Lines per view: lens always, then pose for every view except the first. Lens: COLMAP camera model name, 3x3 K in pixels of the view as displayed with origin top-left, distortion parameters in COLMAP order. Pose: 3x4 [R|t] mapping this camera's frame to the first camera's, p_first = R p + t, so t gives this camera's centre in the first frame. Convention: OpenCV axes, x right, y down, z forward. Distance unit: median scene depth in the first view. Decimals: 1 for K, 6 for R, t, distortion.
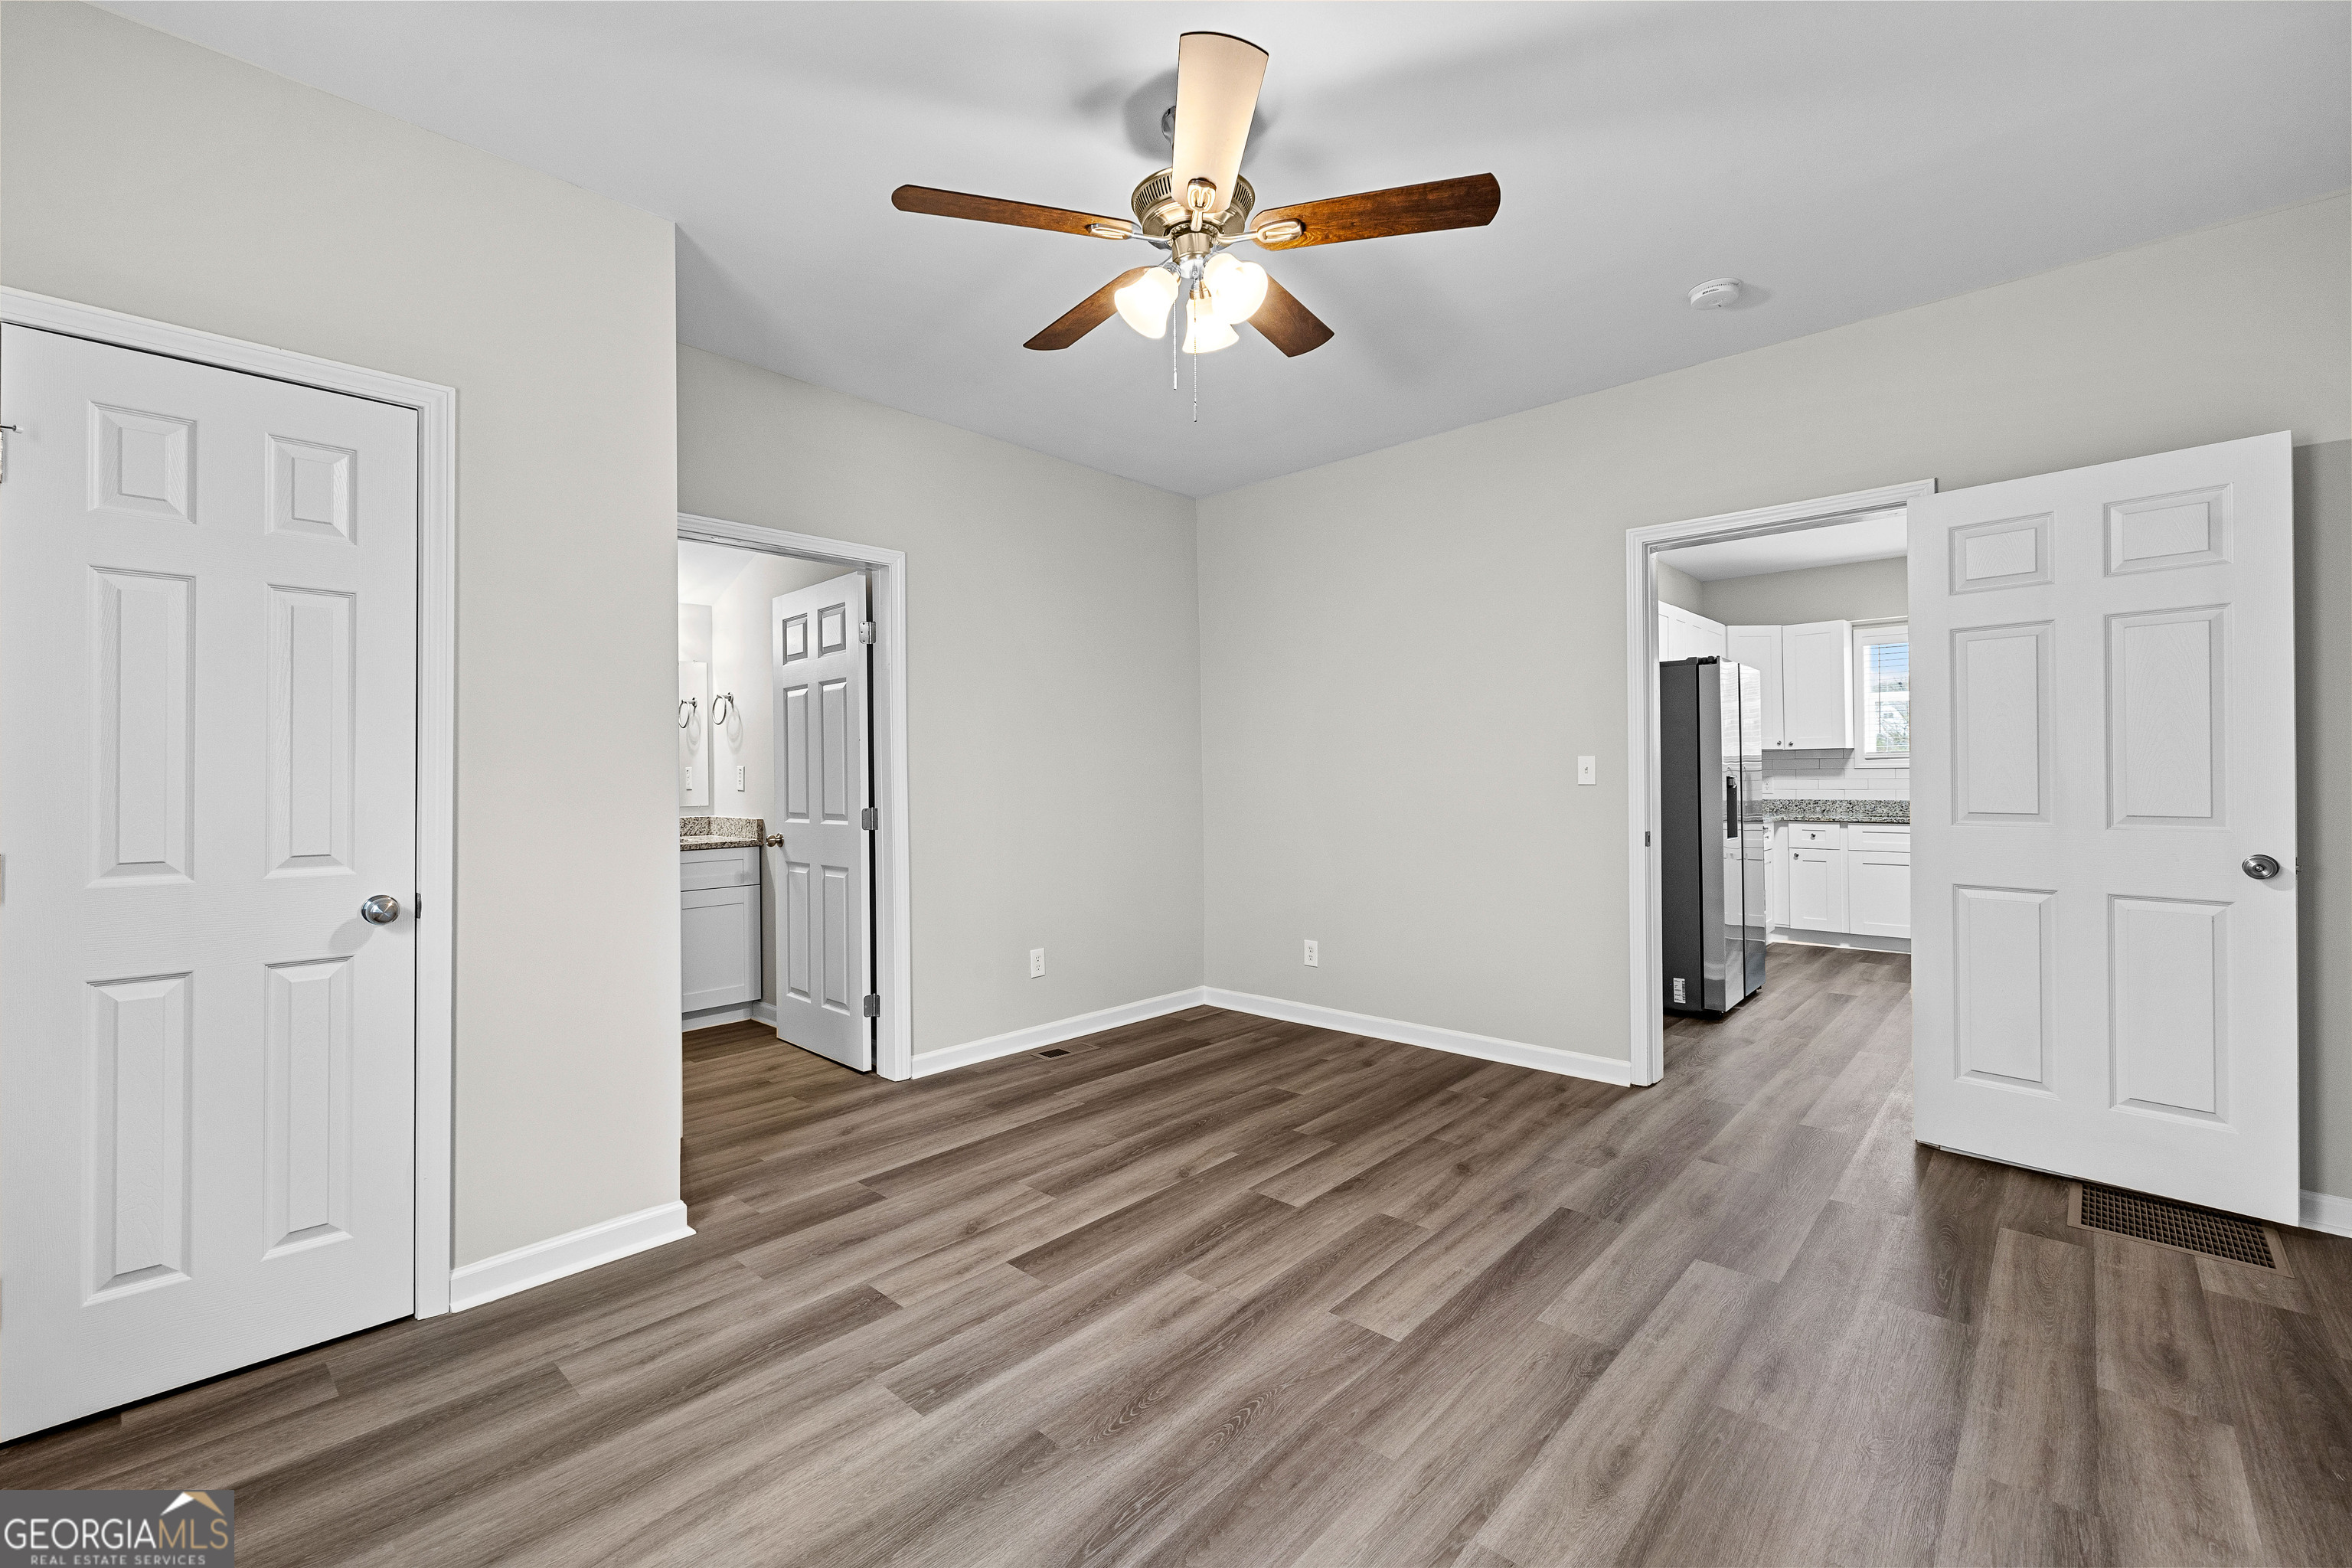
lens RADIAL K [[994.5, 0, 1153.5], [0, 994.5, 776.1], [0, 0, 1]] dist [0.001697, 0.000077]
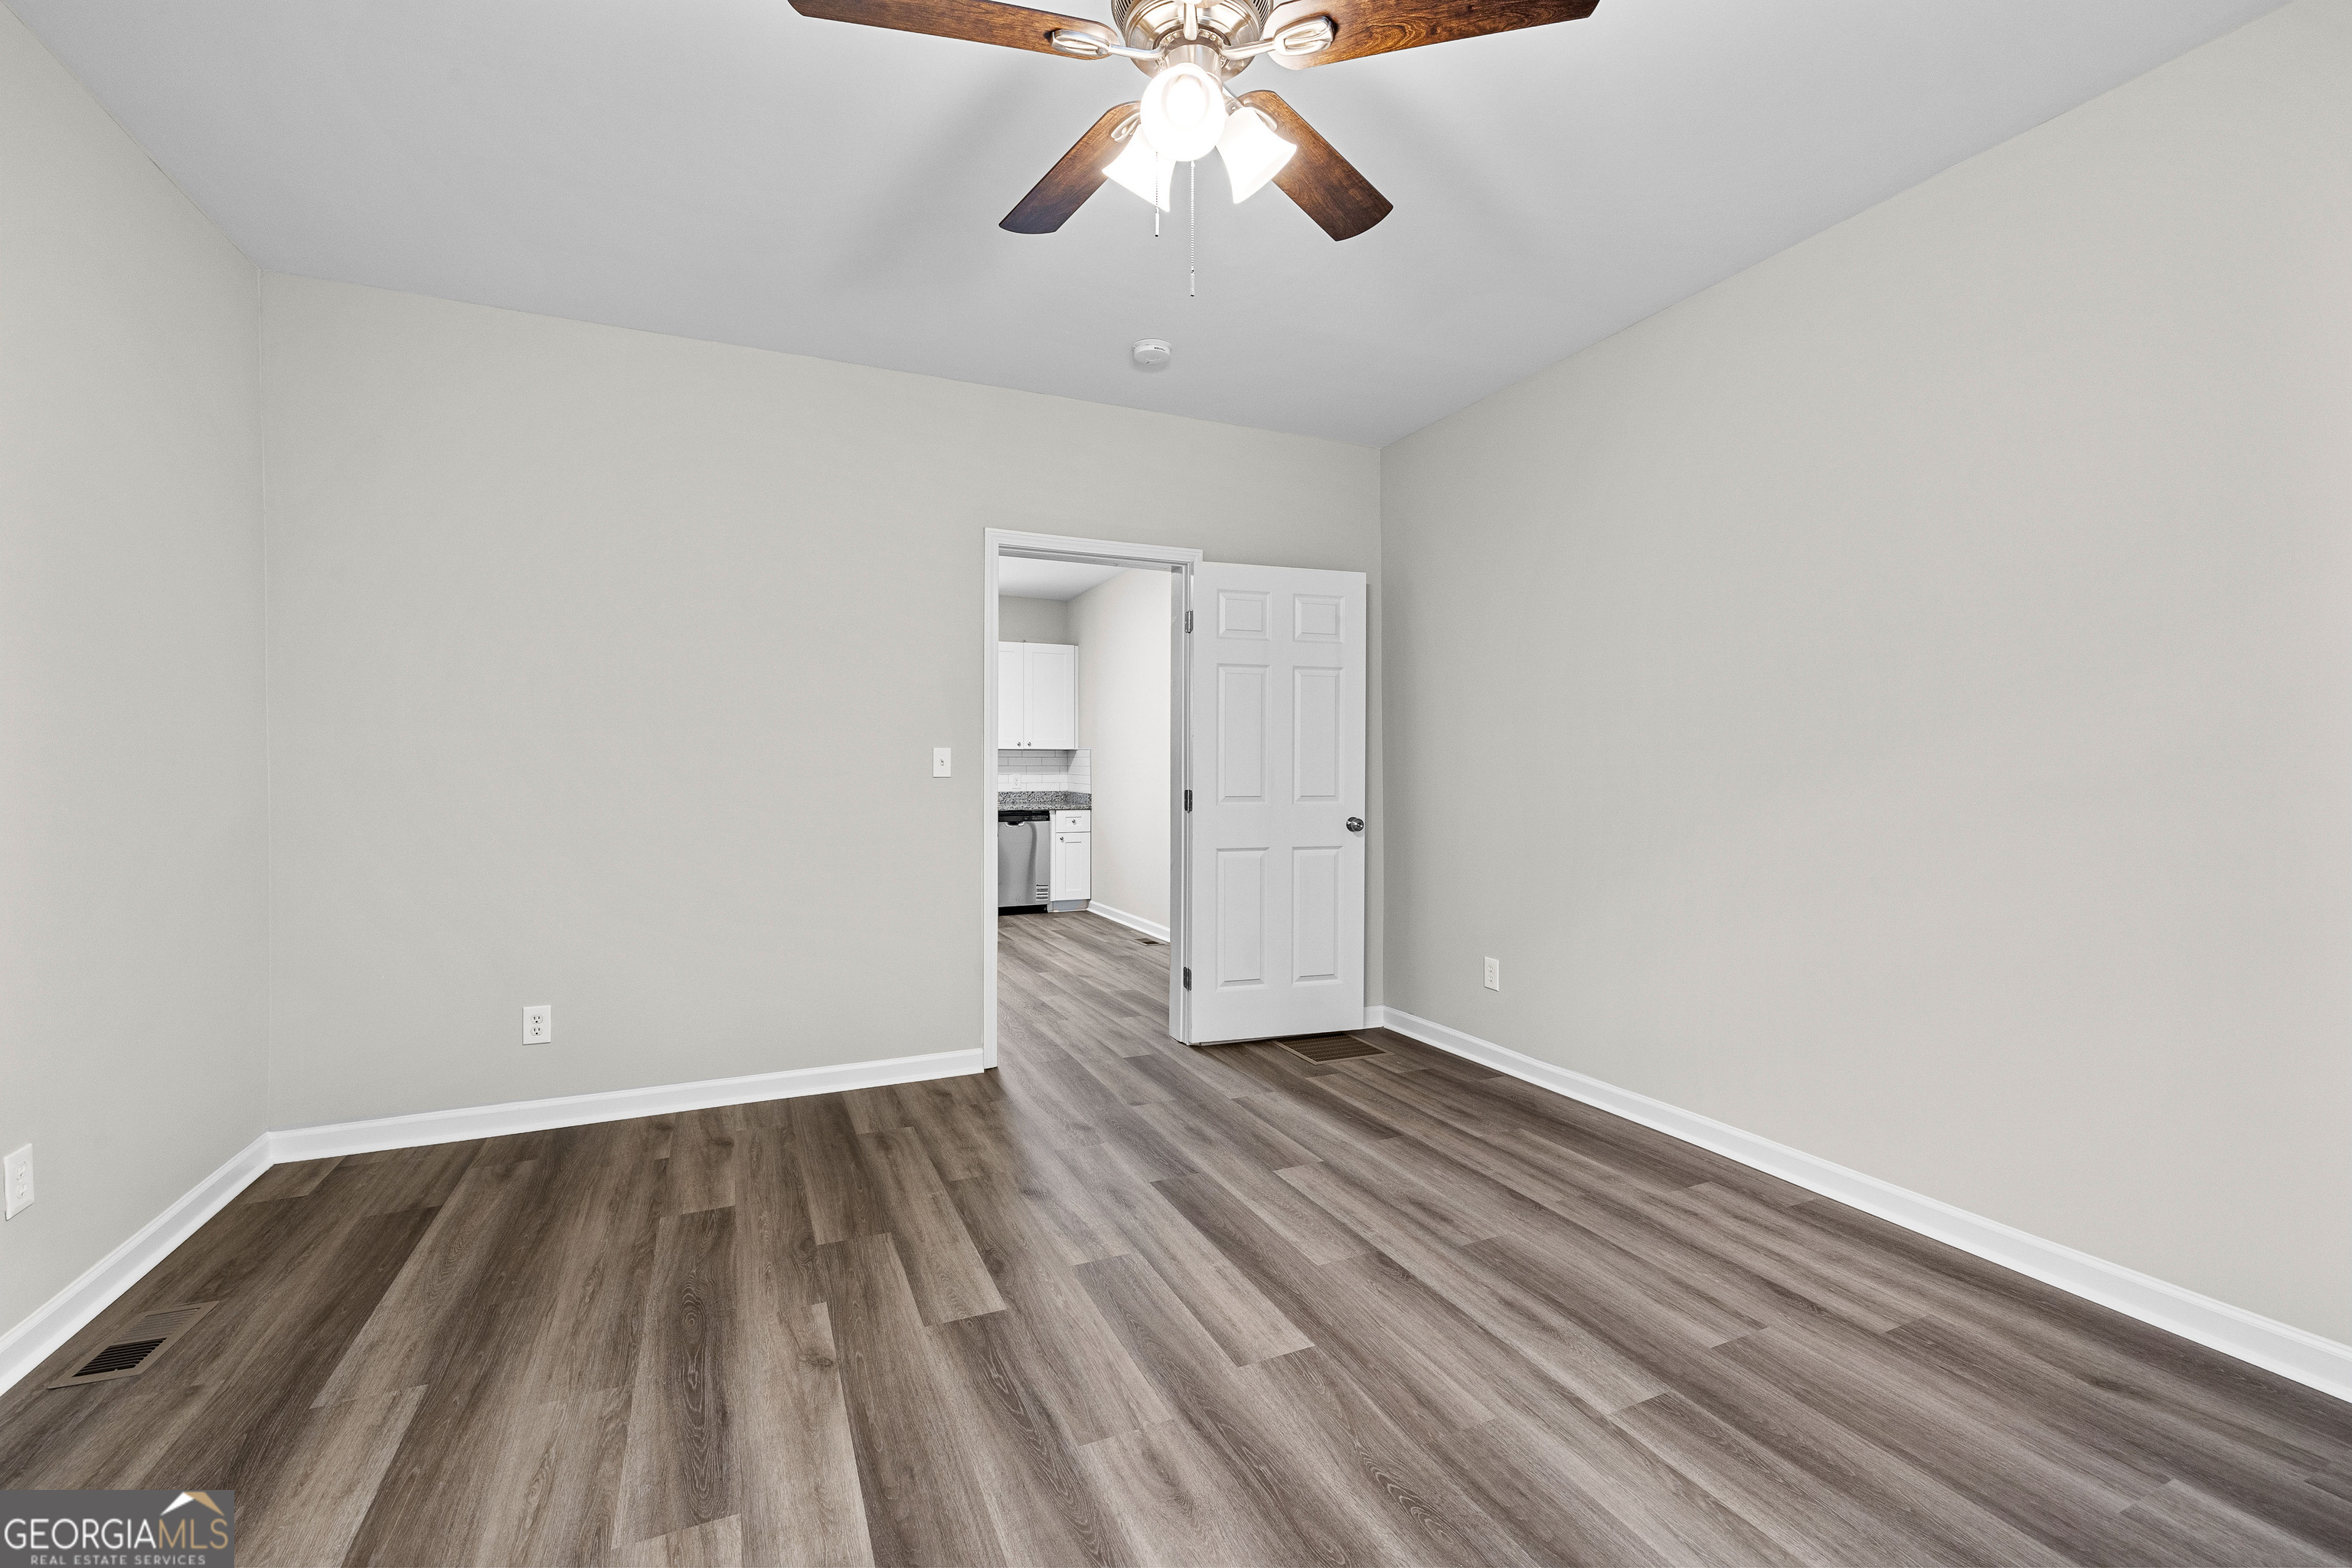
lens RADIAL K [[994.5, 0, 1184.4], [0, 994.5, 773.9], [0, 0, 1]] dist [0.001697, 0.000077]
pose [[0.376775, 0.006477, 0.926282, -0.516355], [-0.003449, 0.999978, -0.005589, 0.013203], [-0.926298, -0.001089, 0.376789, 0.554210]]
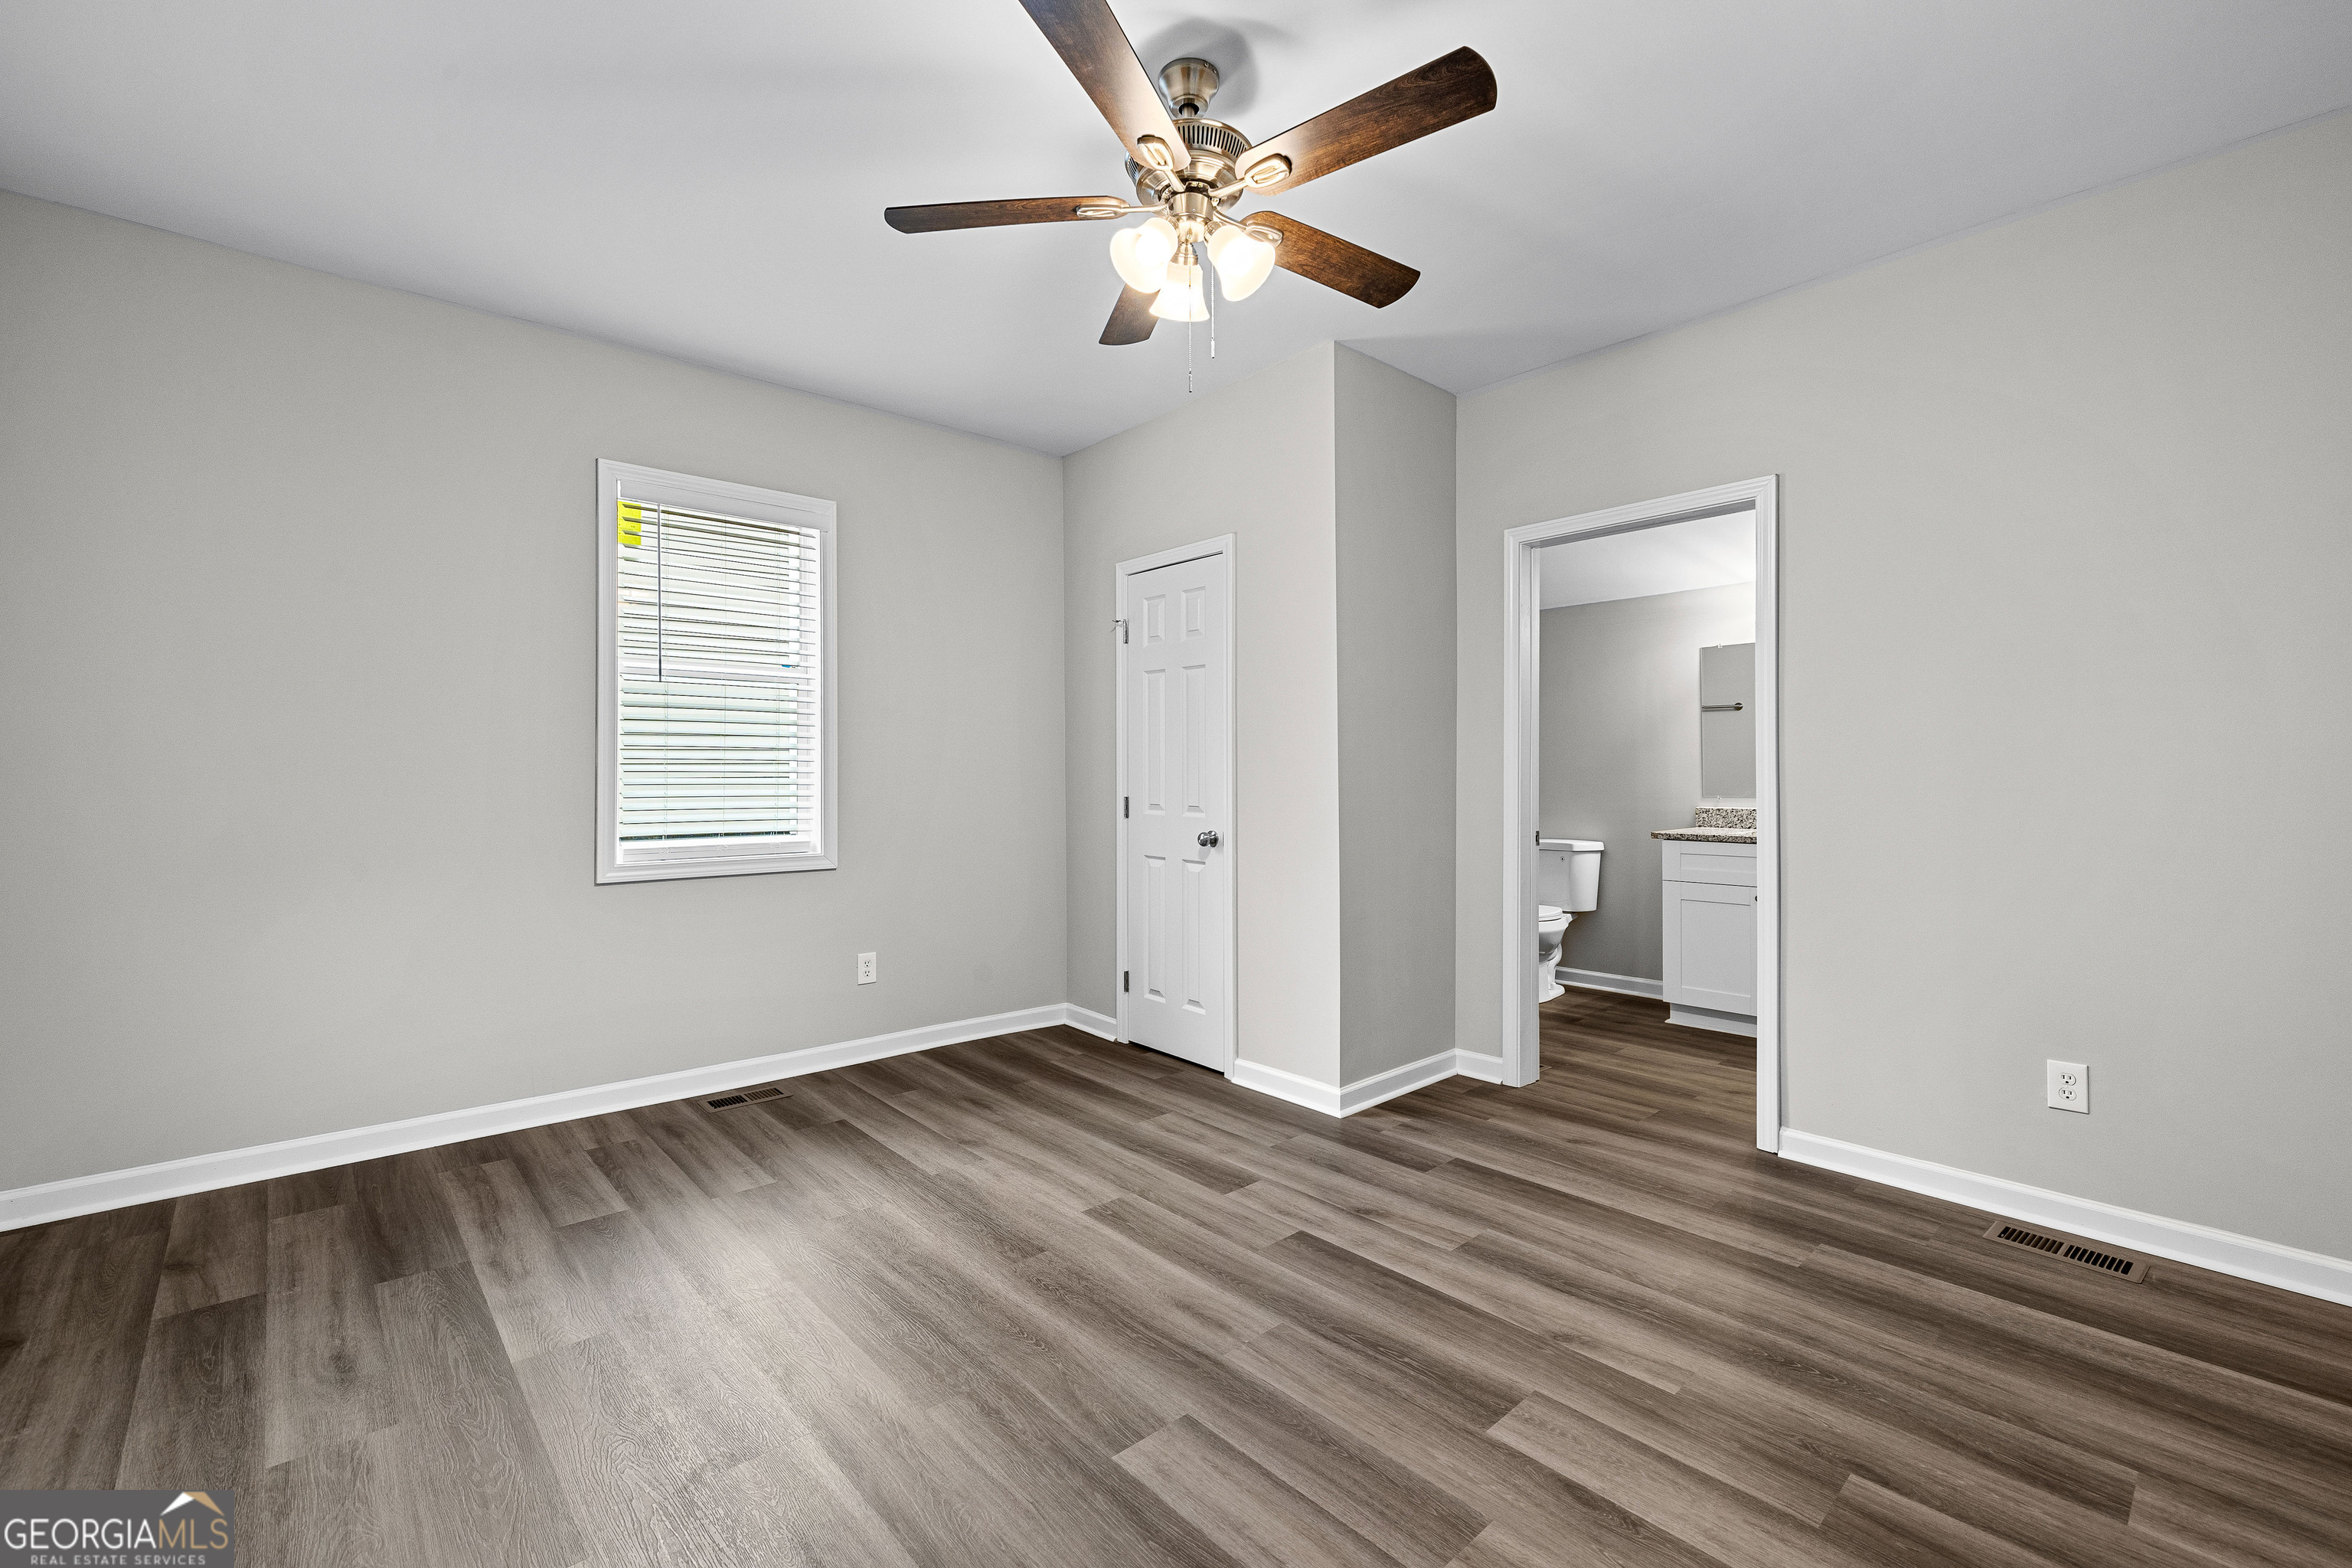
lens RADIAL K [[994.5, 0, 1187.4], [0, 994.5, 779.4], [0, 0, 1]] dist [0.001697, 0.000077]
pose [[-0.073449, 0.015821, -0.997173, 0.772367], [0.001132, 0.999875, 0.015781, -0.001696], [0.997298, 0.000030, -0.073458, 0.825716]]
